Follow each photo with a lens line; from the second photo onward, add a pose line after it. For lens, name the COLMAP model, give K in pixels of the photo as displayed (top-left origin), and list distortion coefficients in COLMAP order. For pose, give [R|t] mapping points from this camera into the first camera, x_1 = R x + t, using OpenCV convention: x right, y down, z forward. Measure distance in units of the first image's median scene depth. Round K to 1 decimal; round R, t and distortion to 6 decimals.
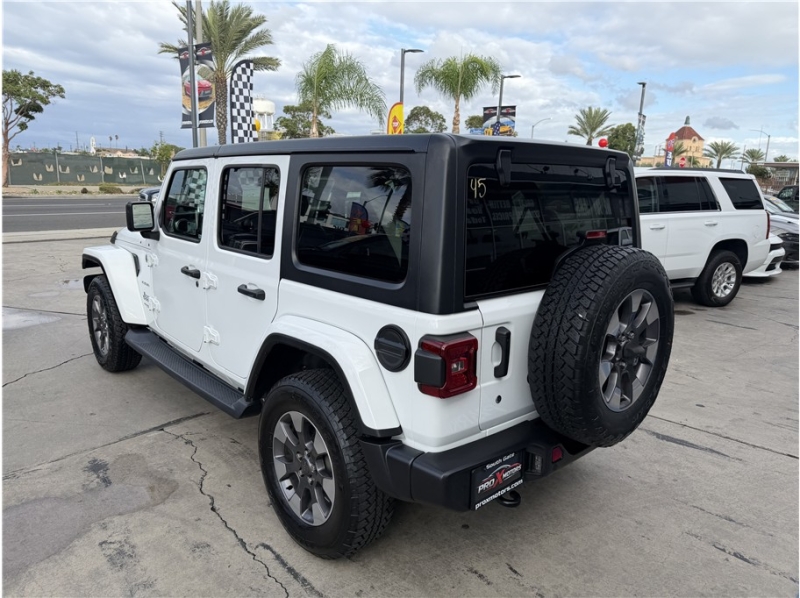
lens RADIAL K [[563.5, 0, 396.6], [0, 563.5, 290.8], [0, 0, 1]] dist [0.025185, -0.034607]
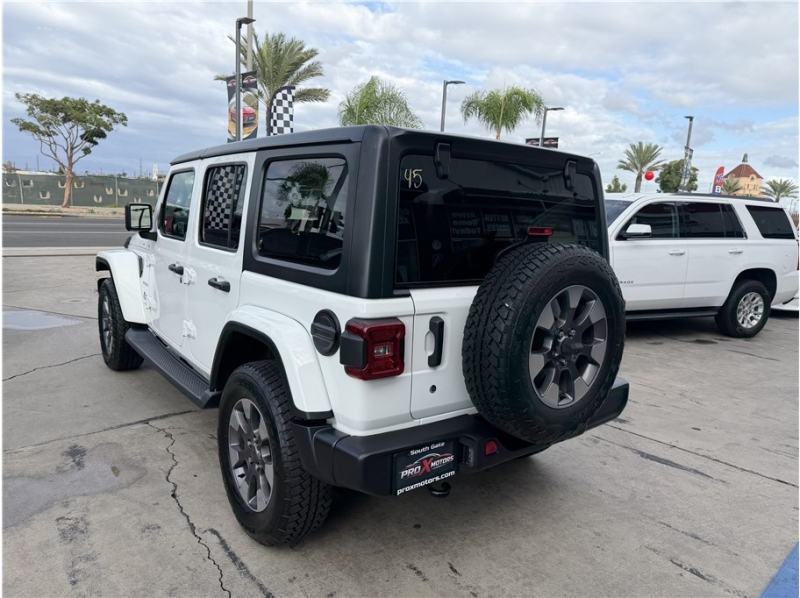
lens RADIAL K [[563.5, 0, 406.2], [0, 563.5, 294.5], [0, 0, 1]] dist [0.025185, -0.034607]
pose [[0.997308, 0.032604, -0.065682, 0.101425], [-0.035706, 0.998274, -0.046626, 0.037895], [0.064049, 0.048846, 0.996751, -0.006393]]
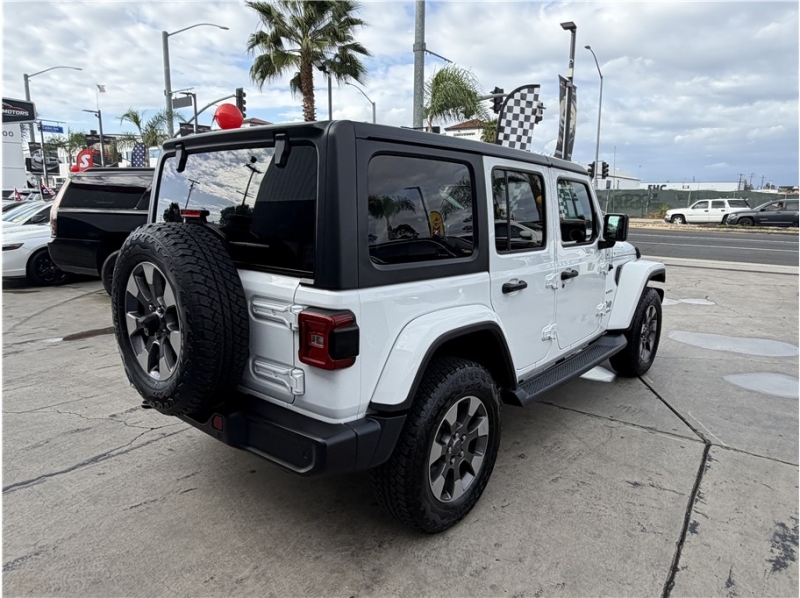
lens RADIAL K [[522.3, 0, 391.2], [0, 522.3, 297.0], [0, 0, 1]] dist [-0.002155, 0.003742]
pose [[0.123742, 0.156248, -0.979936, 0.753822], [-0.210672, 0.969150, 0.127925, -0.083042], [0.969693, 0.190615, 0.152842, 0.684999]]
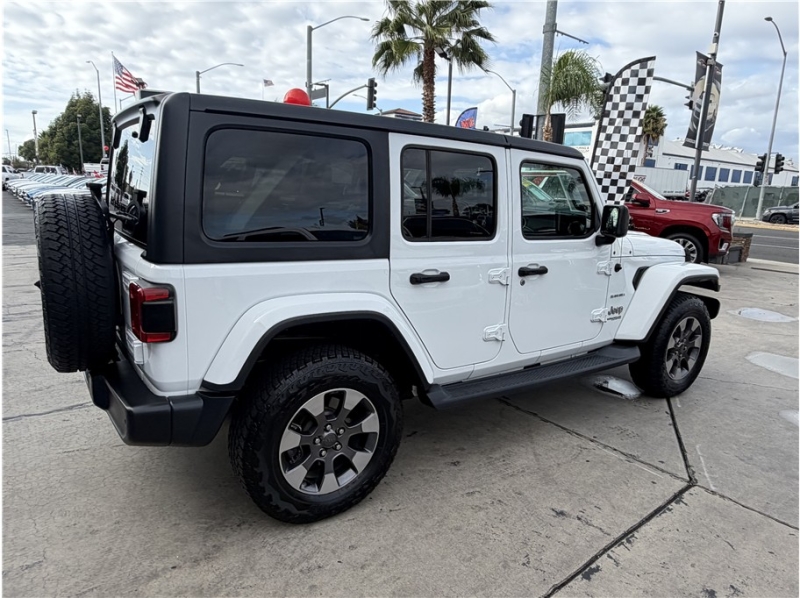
lens RADIAL K [[522.3, 0, 394.3], [0, 522.3, 304.5], [0, 0, 1]] dist [-0.002155, 0.003742]
pose [[-0.134989, 0.185156, -0.973394, 0.724561], [-0.241151, 0.946707, 0.213522, -0.133895], [0.961054, 0.263558, -0.083145, 0.951685]]
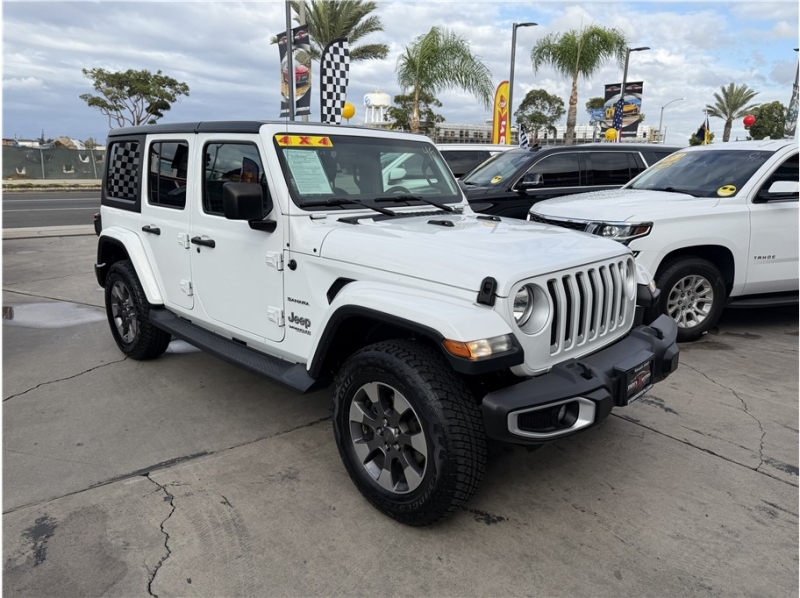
lens RADIAL K [[563.5, 0, 405.7], [0, 563.5, 298.3], [0, 0, 1]] dist [0.025185, -0.034607]
pose [[0.983445, 0.024249, -0.179578, 0.064964], [-0.019221, 0.999374, 0.029685, -0.025599], [0.180185, -0.025741, 0.983296, 0.262456]]
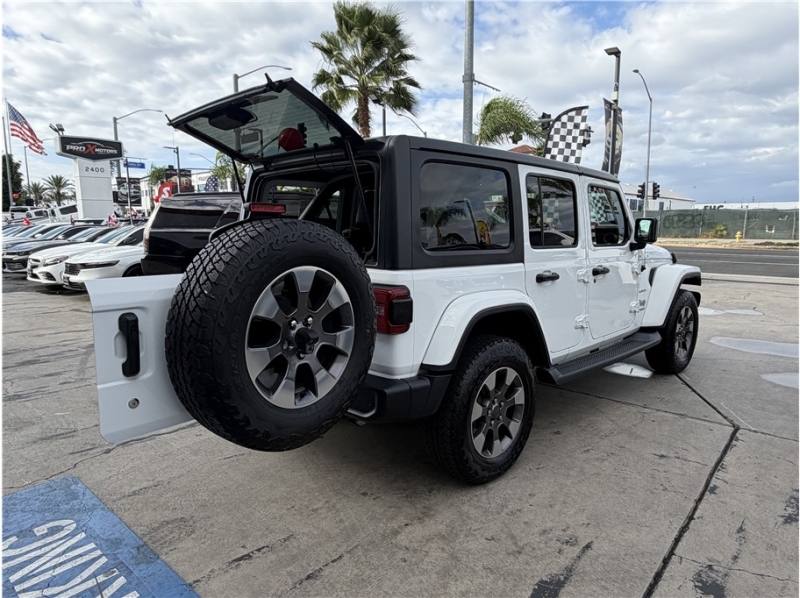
lens RADIAL K [[505.8, 0, 393.3], [0, 505.8, 300.7], [0, 0, 1]] dist [0.001884, 0.000258]
pose [[0.028300, 0.120440, -0.992317, 0.850586], [-0.199847, 0.973354, 0.112439, -0.049216], [0.979418, 0.195130, 0.051616, 0.684100]]
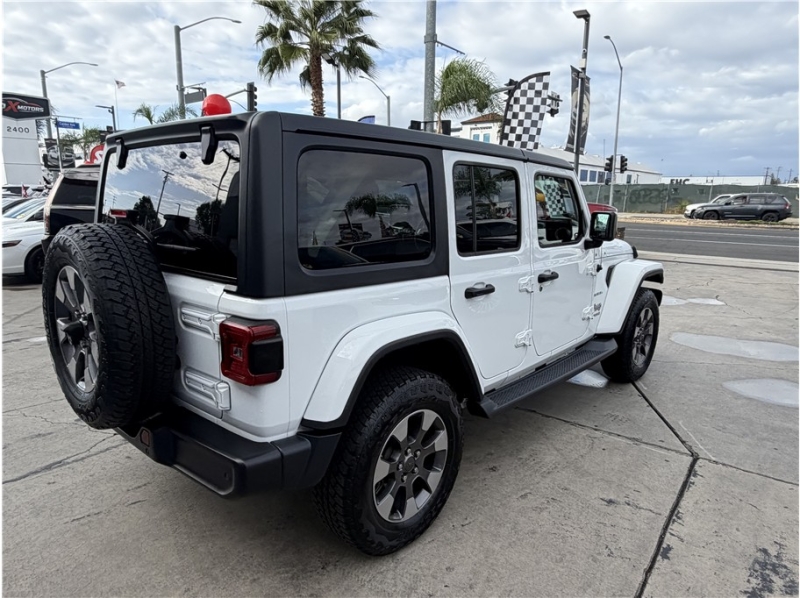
lens RADIAL K [[522.3, 0, 393.1], [0, 522.3, 304.4], [0, 0, 1]] dist [-0.002155, 0.003742]
pose [[0.094681, 0.178867, -0.979307, 0.720587], [-0.210356, 0.965108, 0.155937, -0.103428], [0.973029, 0.191238, 0.129003, 0.758497]]
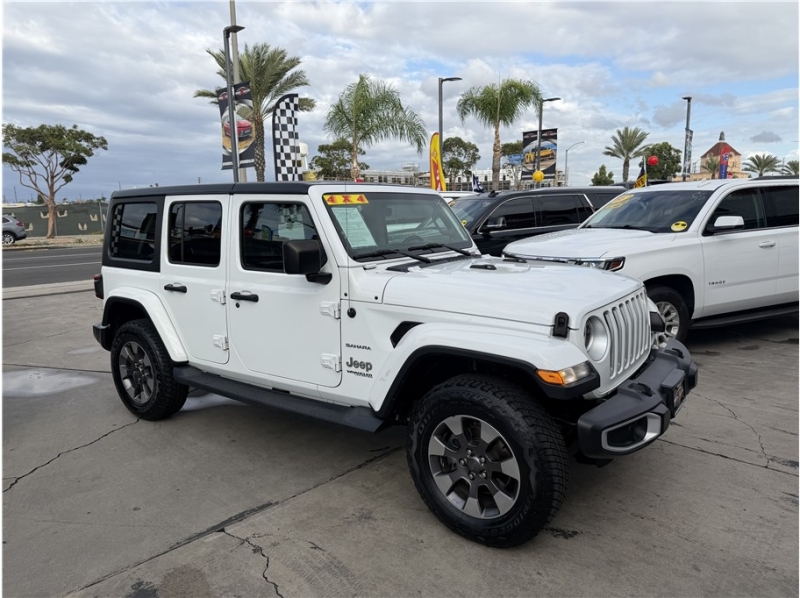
lens RADIAL K [[563.5, 0, 405.6], [0, 563.5, 290.4], [0, 0, 1]] dist [0.025185, -0.034607]
pose [[0.997746, -0.046601, -0.048285, -0.093244], [0.043802, 0.997384, -0.057506, -0.027607], [0.050838, 0.055261, 0.997177, 0.182453]]
